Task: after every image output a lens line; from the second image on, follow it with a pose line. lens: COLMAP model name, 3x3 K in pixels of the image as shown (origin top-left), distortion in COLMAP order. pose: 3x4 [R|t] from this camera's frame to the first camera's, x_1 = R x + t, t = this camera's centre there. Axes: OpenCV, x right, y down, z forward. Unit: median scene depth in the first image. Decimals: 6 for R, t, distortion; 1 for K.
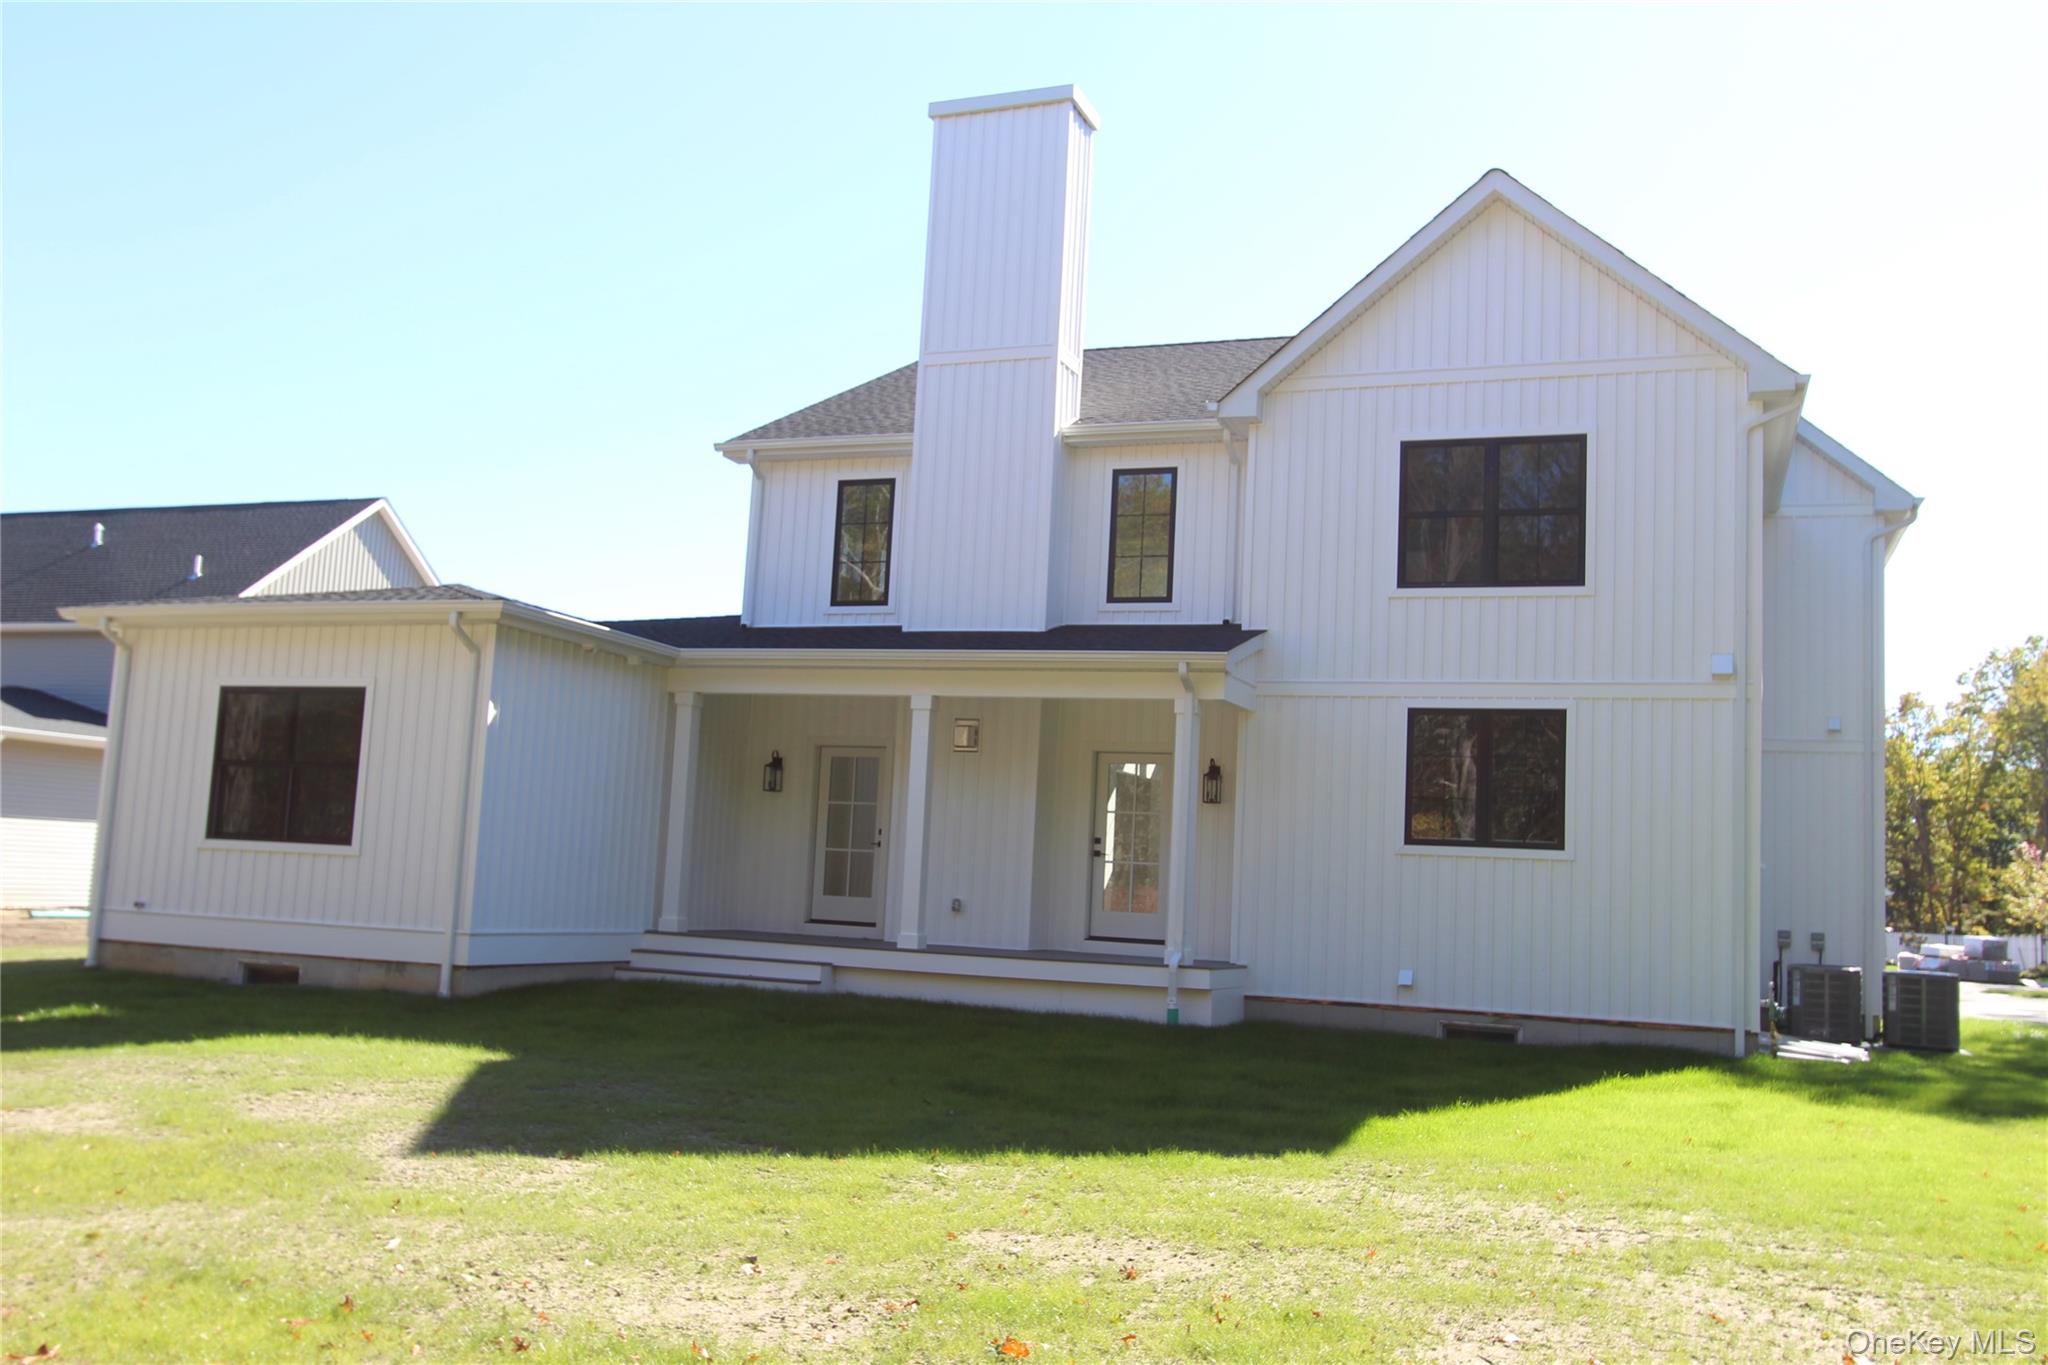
lens RADIAL K [[1792.5, 0, 1024.0], [0, 1792.5, 682.5], [0, 0, 1]] dist [-0.011565, -0.005233]
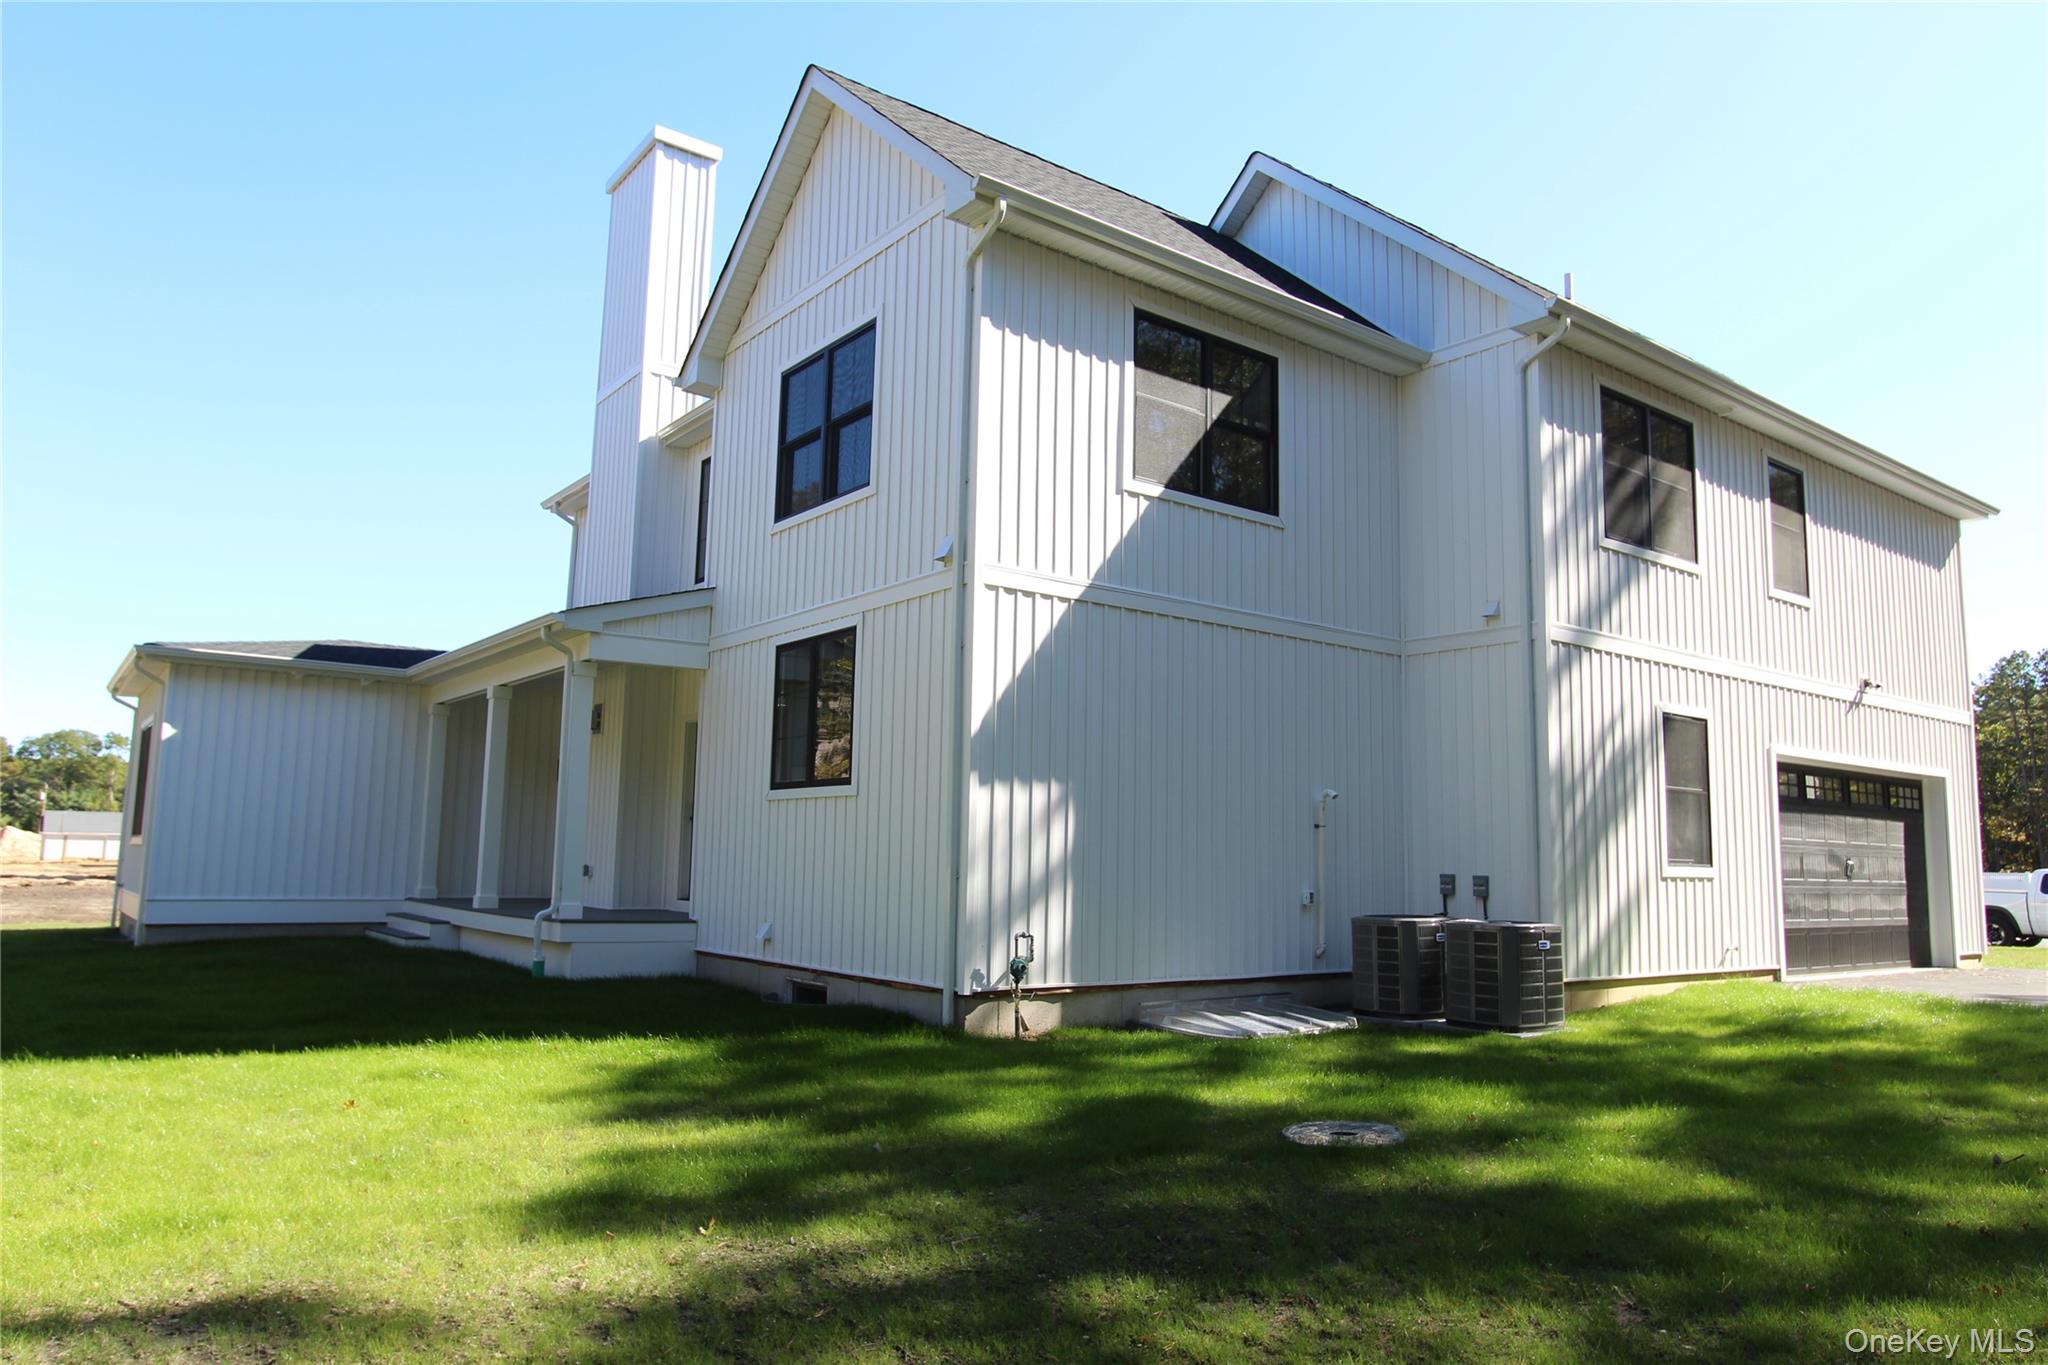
lens RADIAL K [[1353.9, 0, 1023.4], [0, 1353.9, 692.3], [0, 0, 1]] dist [0.003954, 0.000726]
pose [[0.838507, -0.099753, -0.535683, 0.700337], [0.086107, 0.995005, -0.050503, 0.085079], [0.538045, -0.003779, 0.842908, 0.459906]]
